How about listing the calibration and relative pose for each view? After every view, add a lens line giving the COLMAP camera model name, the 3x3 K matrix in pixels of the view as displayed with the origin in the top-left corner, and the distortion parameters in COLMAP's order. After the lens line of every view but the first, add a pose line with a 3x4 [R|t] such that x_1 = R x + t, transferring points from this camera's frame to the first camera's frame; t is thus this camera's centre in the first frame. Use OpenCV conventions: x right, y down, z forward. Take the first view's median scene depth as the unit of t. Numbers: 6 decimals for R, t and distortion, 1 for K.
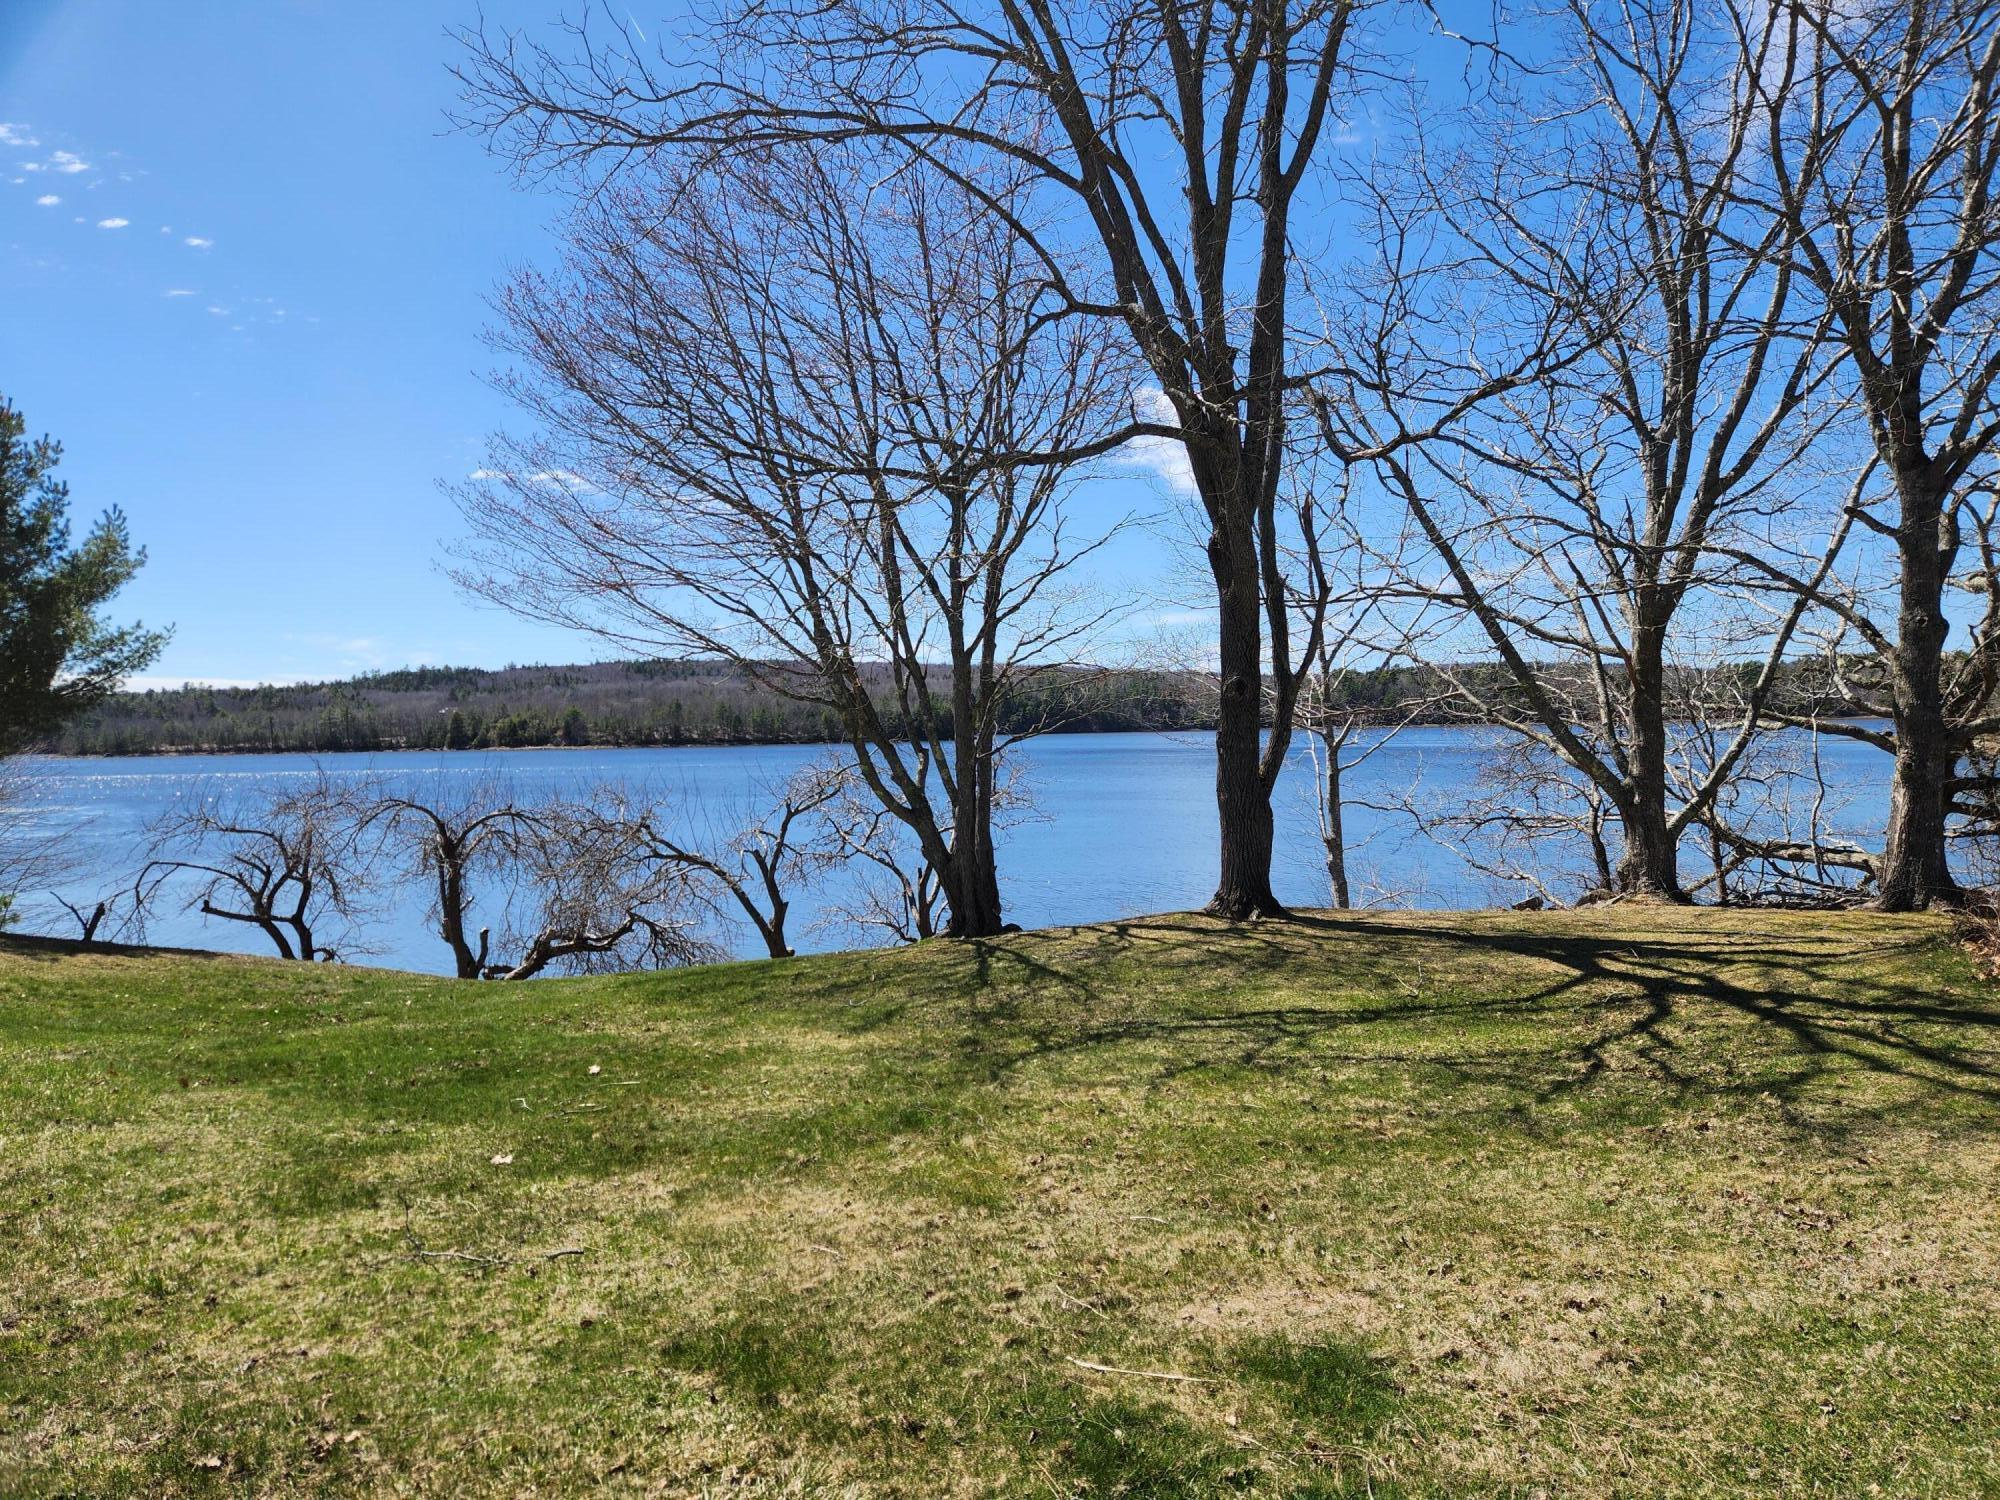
lens RADIAL K [[1360.4, 0, 1020.1], [0, 1360.4, 721.3], [0, 0, 1]] dist [0.090585, -0.073586]
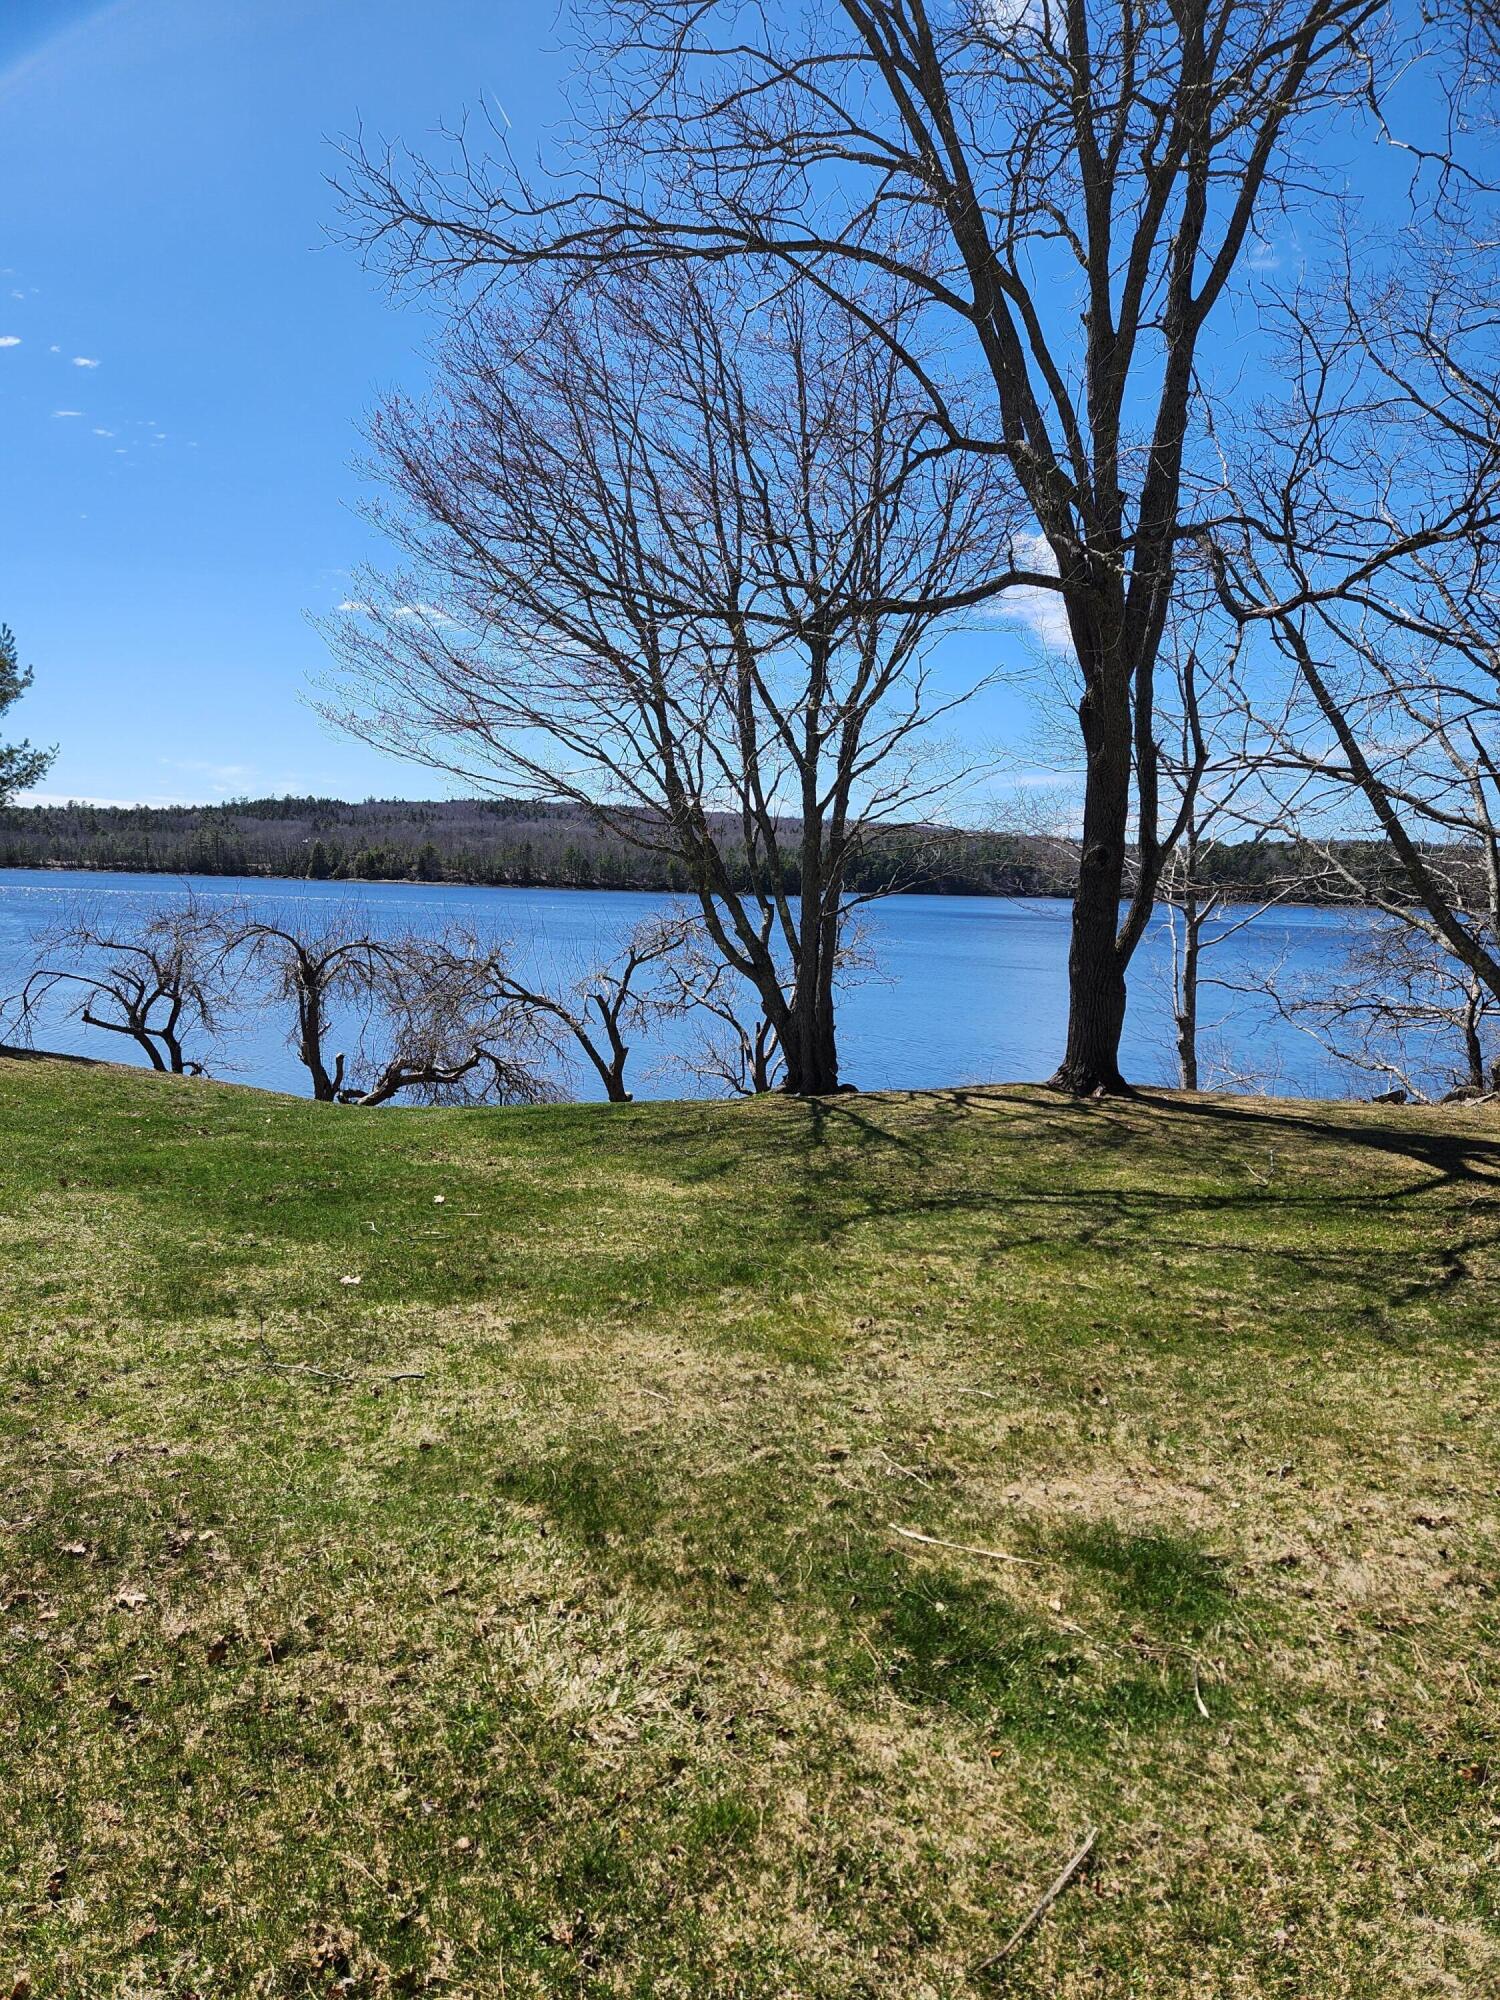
lens RADIAL K [[1366.9, 0, 734.7], [0, 1366.9, 994.8], [0, 0, 1]] dist [0.084868, -0.080472]
pose [[0.994147, 0.058541, -0.090797, -0.002655], [-0.050497, 0.994795, 0.088502, -0.001282], [0.095506, -0.083399, 0.991929, 0.007799]]
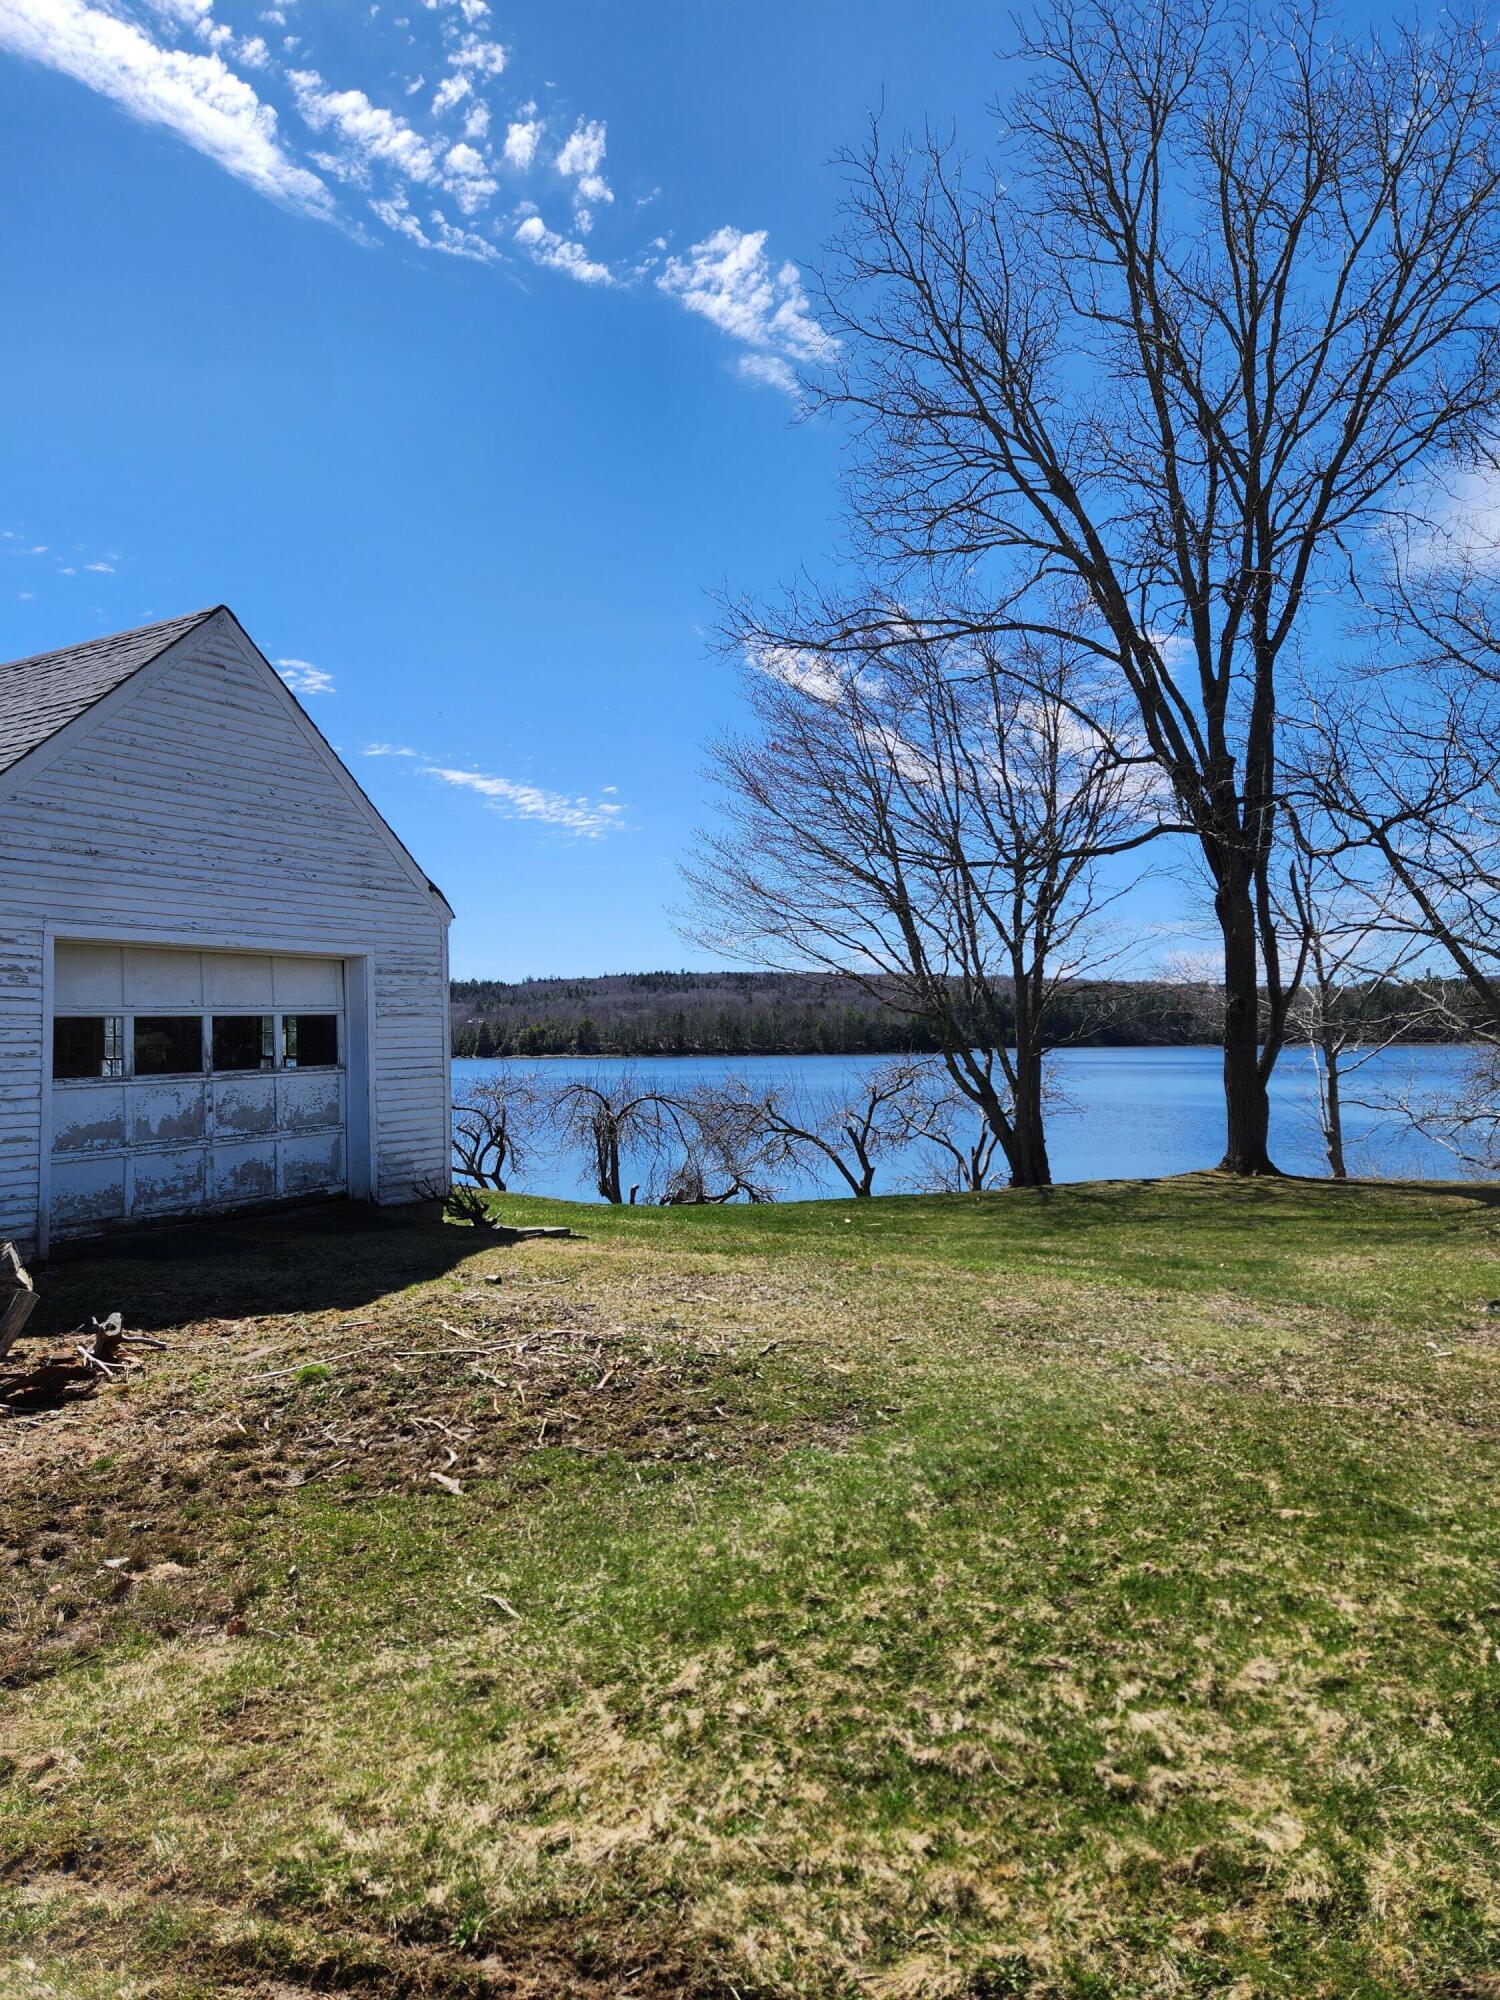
lens RADIAL K [[1352.4, 0, 757.5], [0, 1352.4, 978.2], [0, 0, 1]] dist [0.092818, -0.079012]
pose [[0.982395, -0.000936, -0.186812, -0.069066], [-0.006665, 0.999175, -0.040056, 0.008560], [0.186696, 0.040596, 0.981579, -0.525398]]
